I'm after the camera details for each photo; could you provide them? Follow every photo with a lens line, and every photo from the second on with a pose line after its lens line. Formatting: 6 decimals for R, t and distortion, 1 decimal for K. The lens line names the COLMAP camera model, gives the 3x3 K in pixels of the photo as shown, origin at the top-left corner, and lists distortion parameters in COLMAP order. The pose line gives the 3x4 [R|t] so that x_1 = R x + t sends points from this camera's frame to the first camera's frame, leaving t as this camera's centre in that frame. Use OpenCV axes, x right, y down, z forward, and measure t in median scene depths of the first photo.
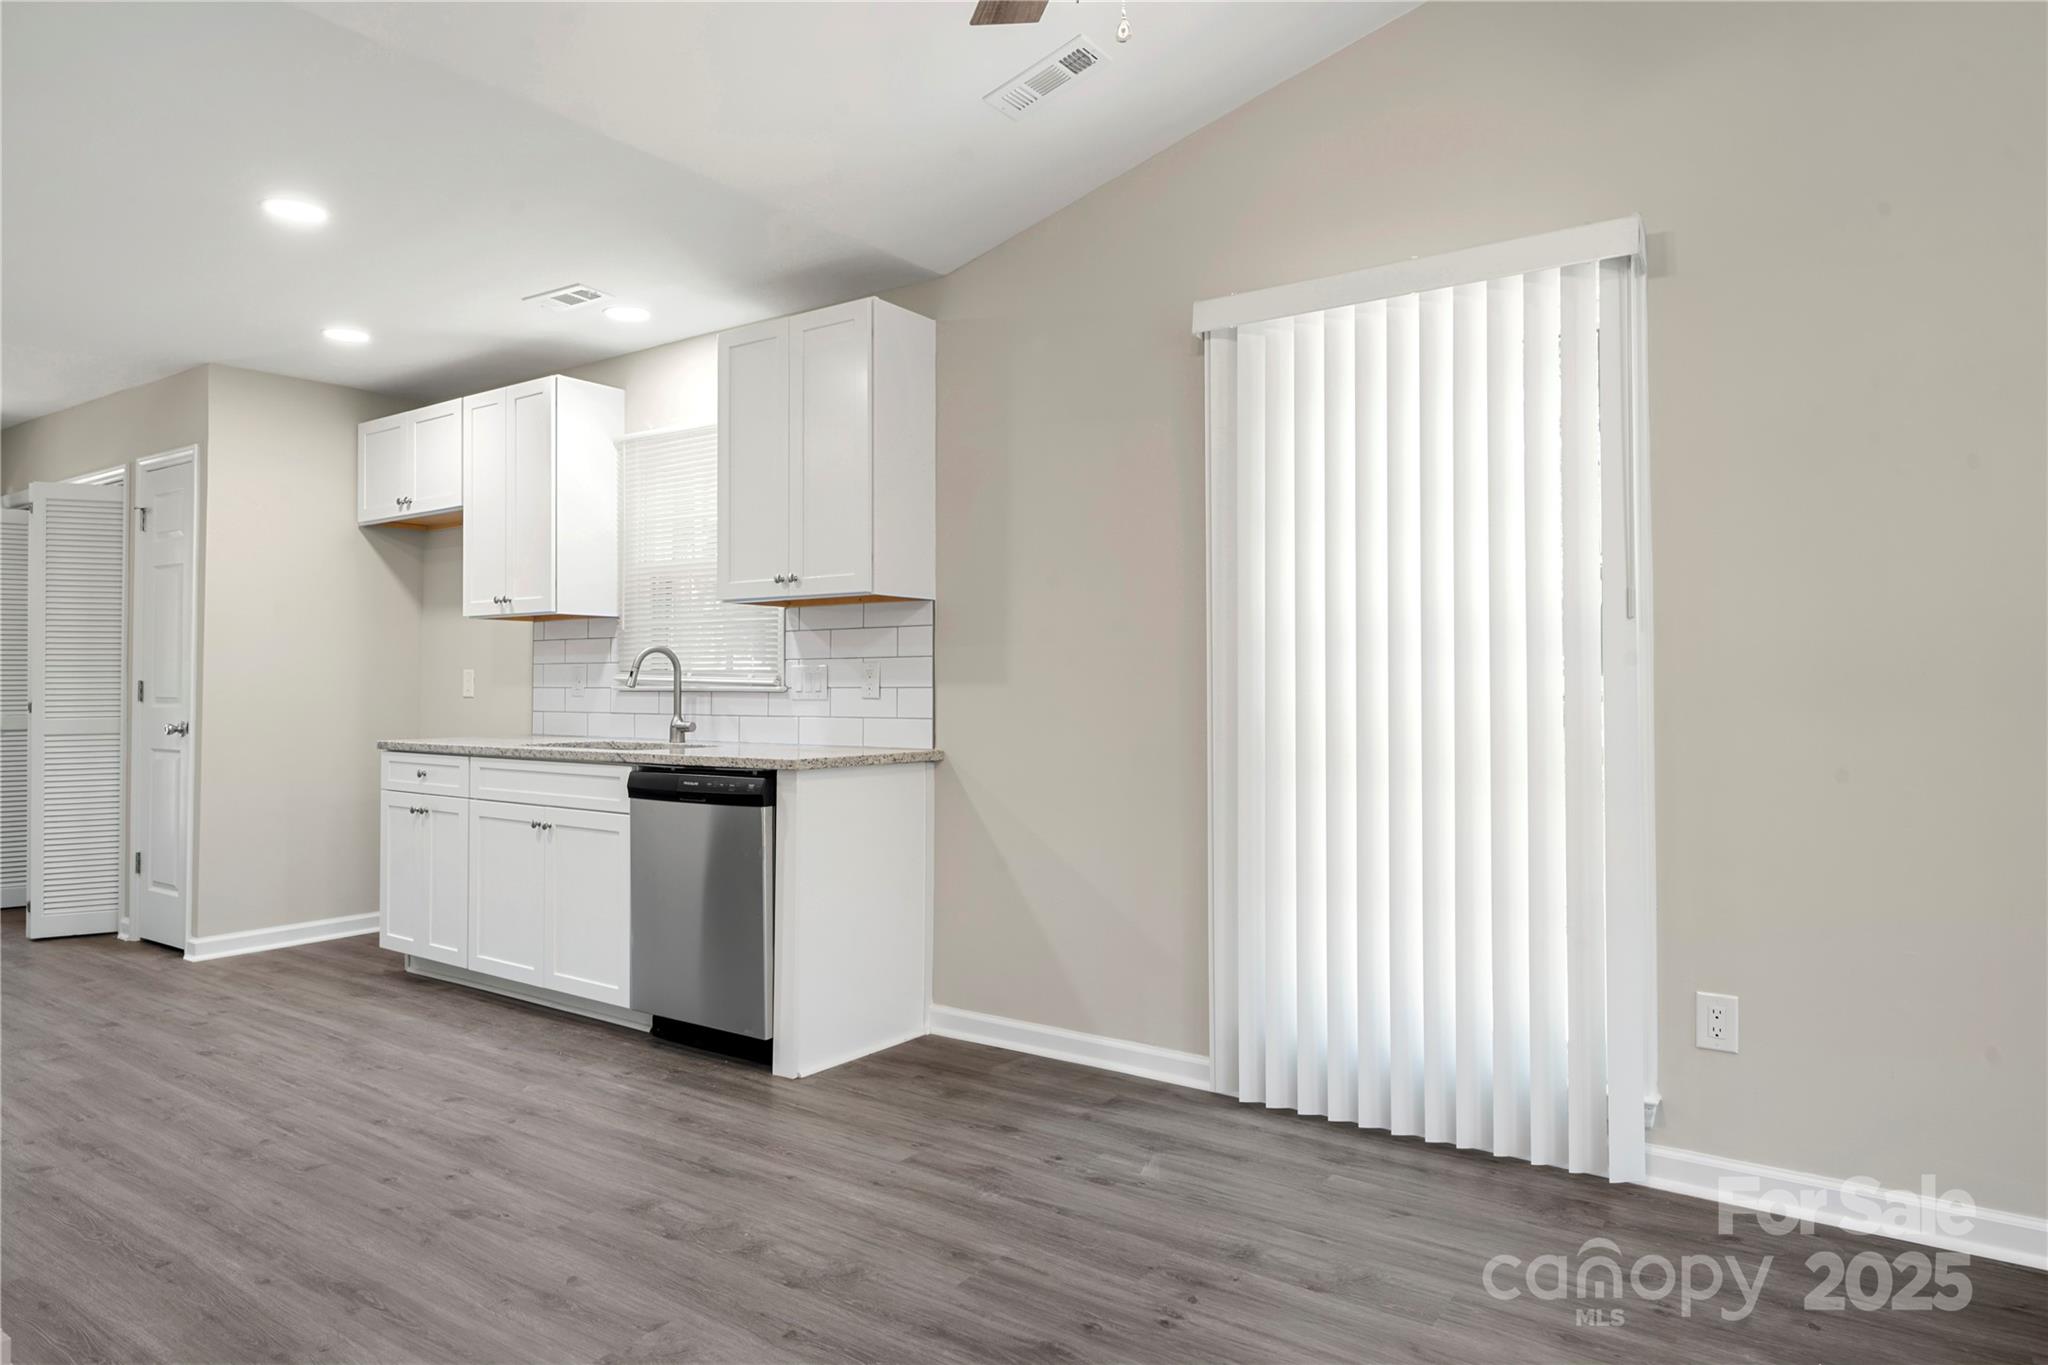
lens RADIAL K [[1214.5, 0, 1023.3], [0, 1214.5, 654.6], [0, 0, 1]] dist [0.001685, -0.000235]
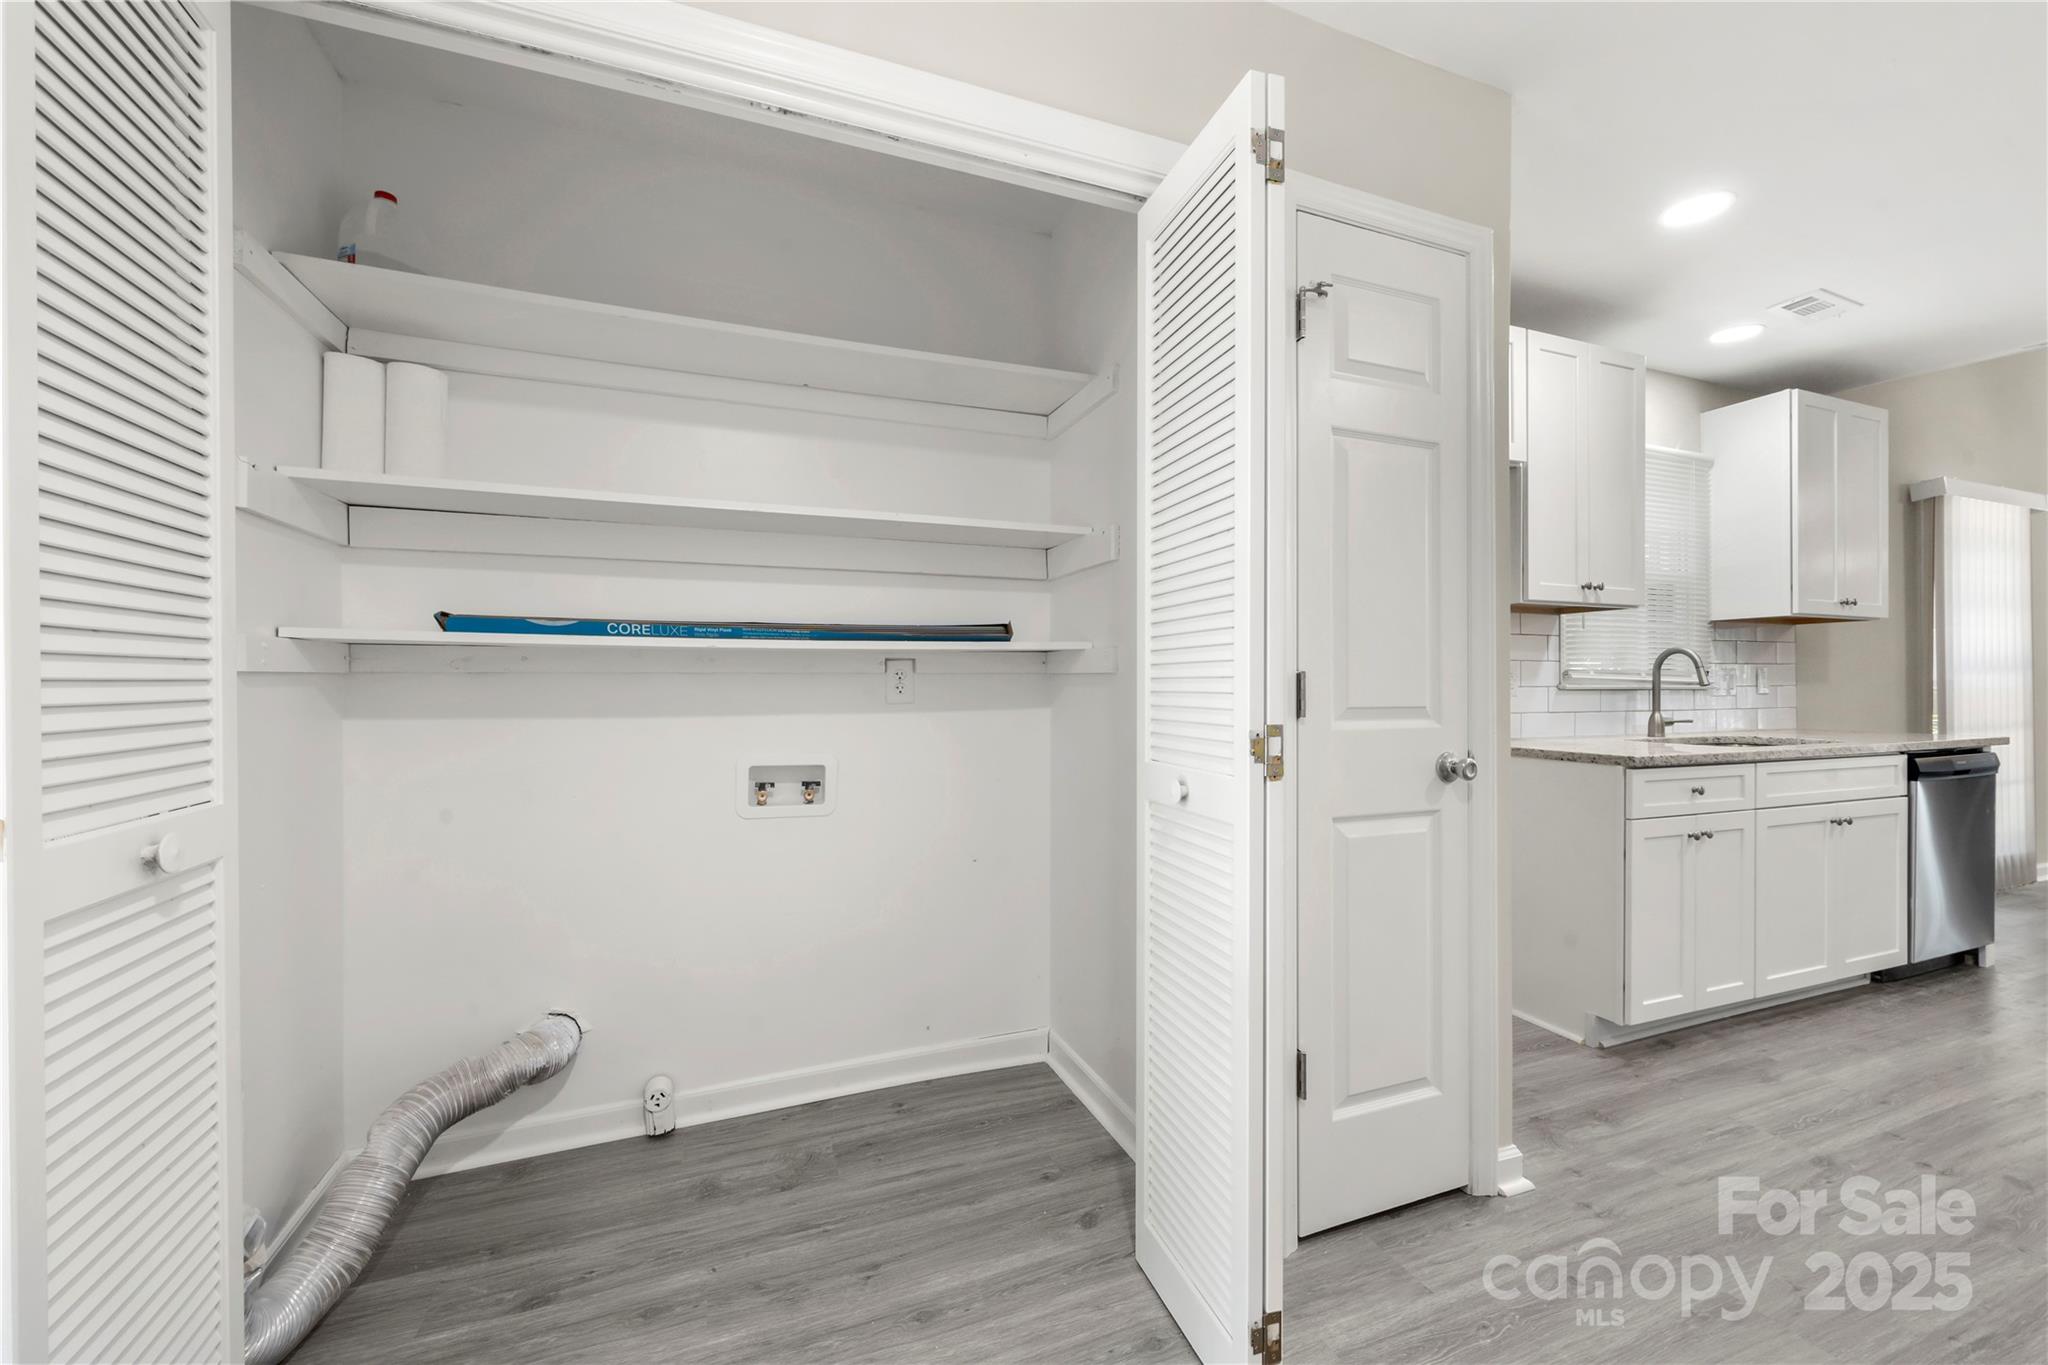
lens RADIAL K [[796.1, 0, 1024.0], [0, 796.1, 682.5], [0, 0, 1]] dist [-0.000425, -0.000051]
pose [[0.567611, 0.002193, 0.823294, -1.168227], [-0.021422, 0.999697, 0.012106, 0.027064], [-0.823018, -0.024508, 0.567486, 1.042648]]
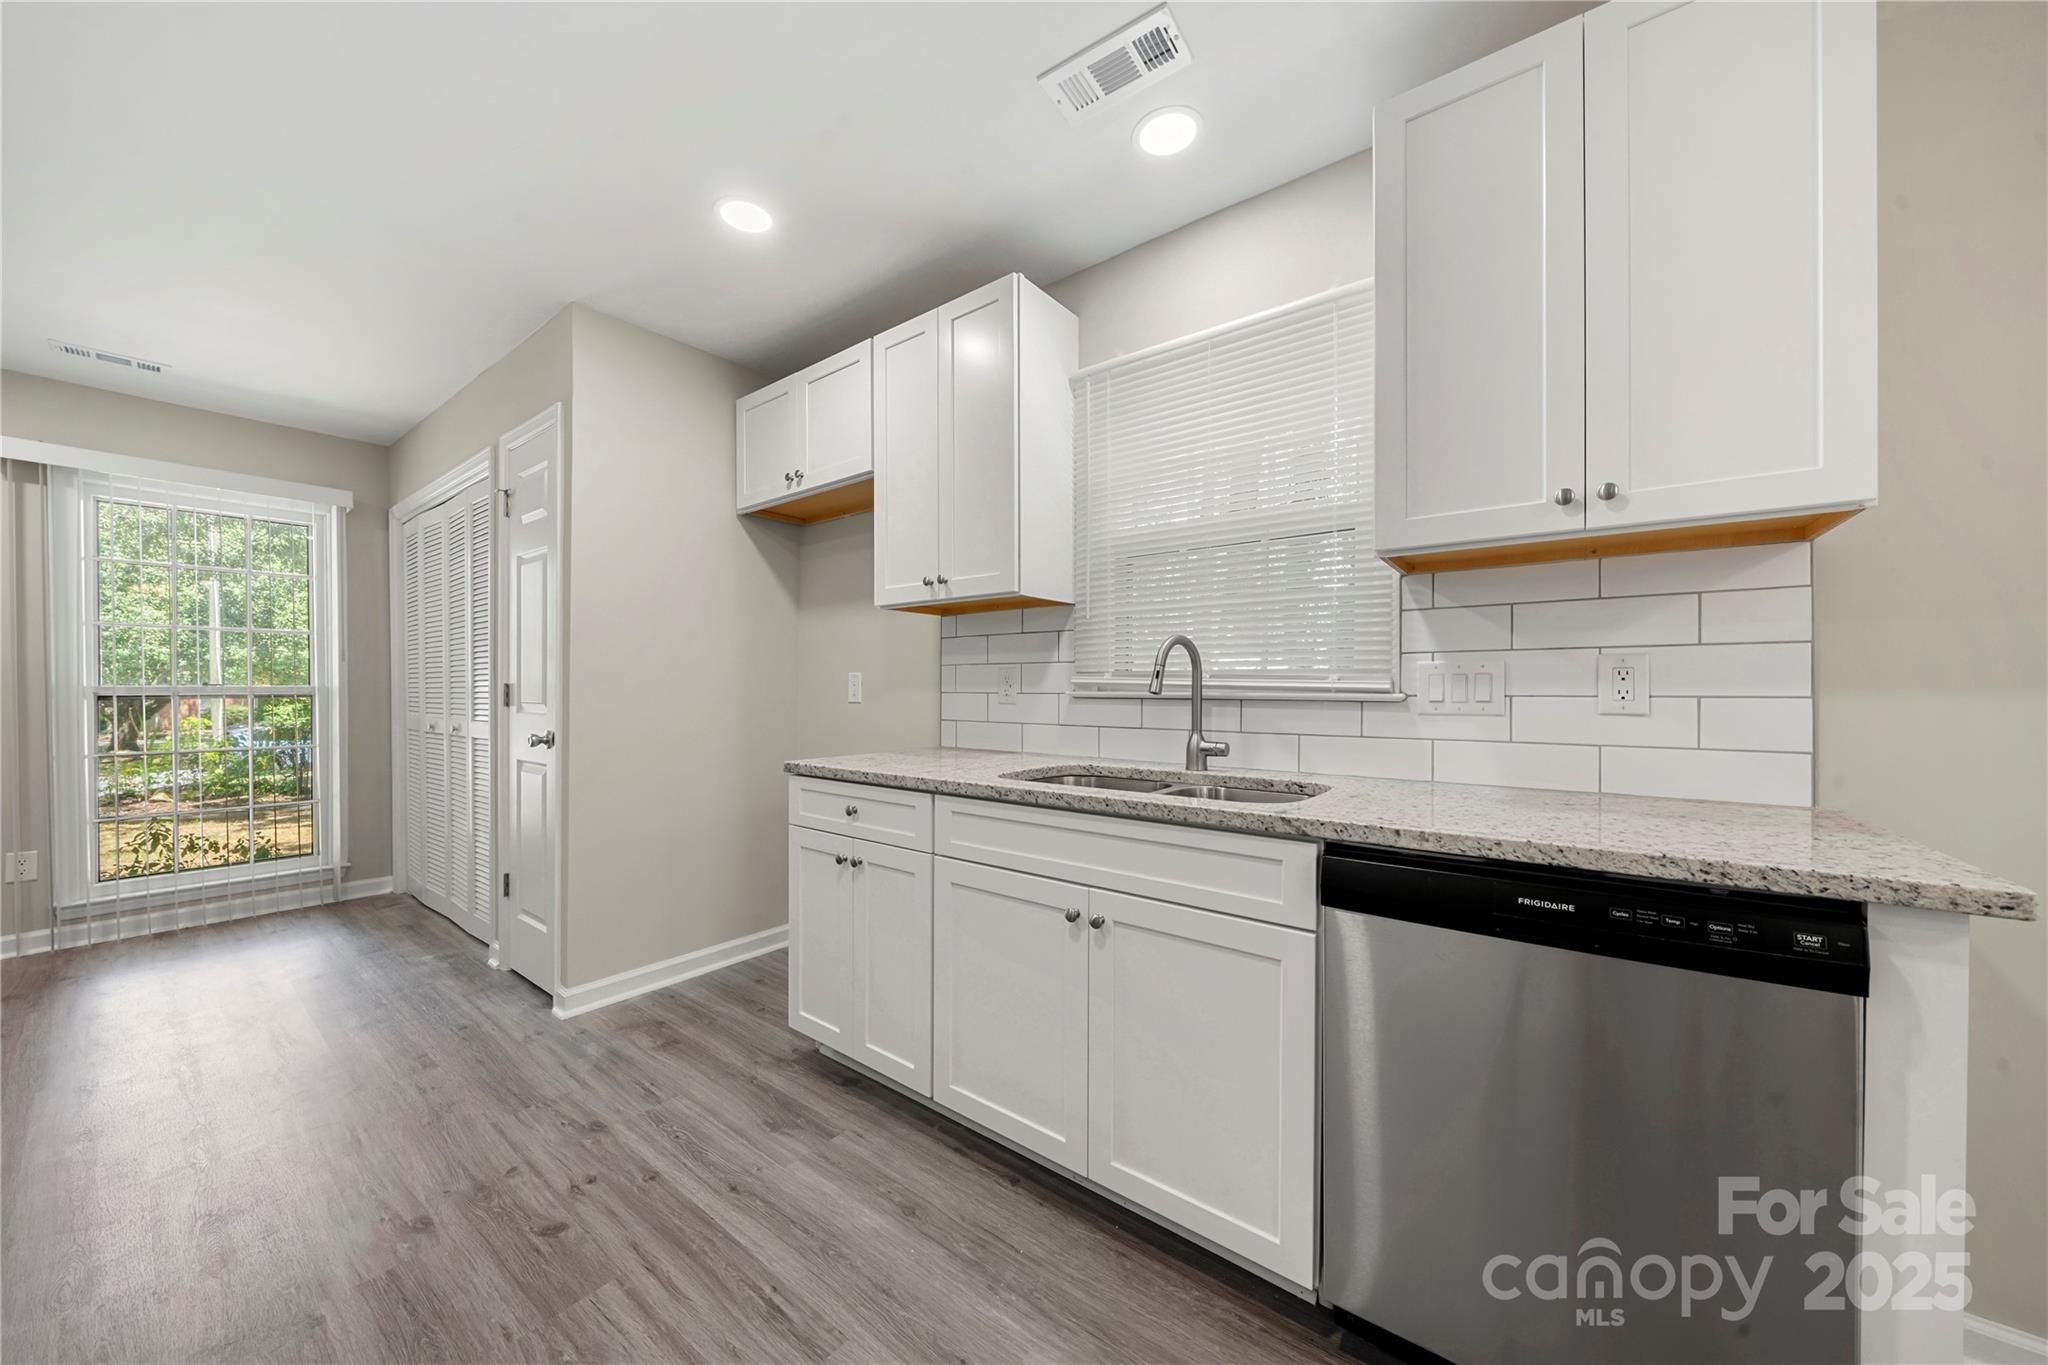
lens RADIAL K [[708.6, 0, 1019.3], [0, 708.6, 688.2], [0, 0, 1]] dist [0.001168, 0.000019]
pose [[0.998321, 0.003140, -0.057835, -0.359157], [-0.001731, 0.999701, 0.024403, 0.013270], [0.057894, -0.024262, 0.998028, 0.564570]]
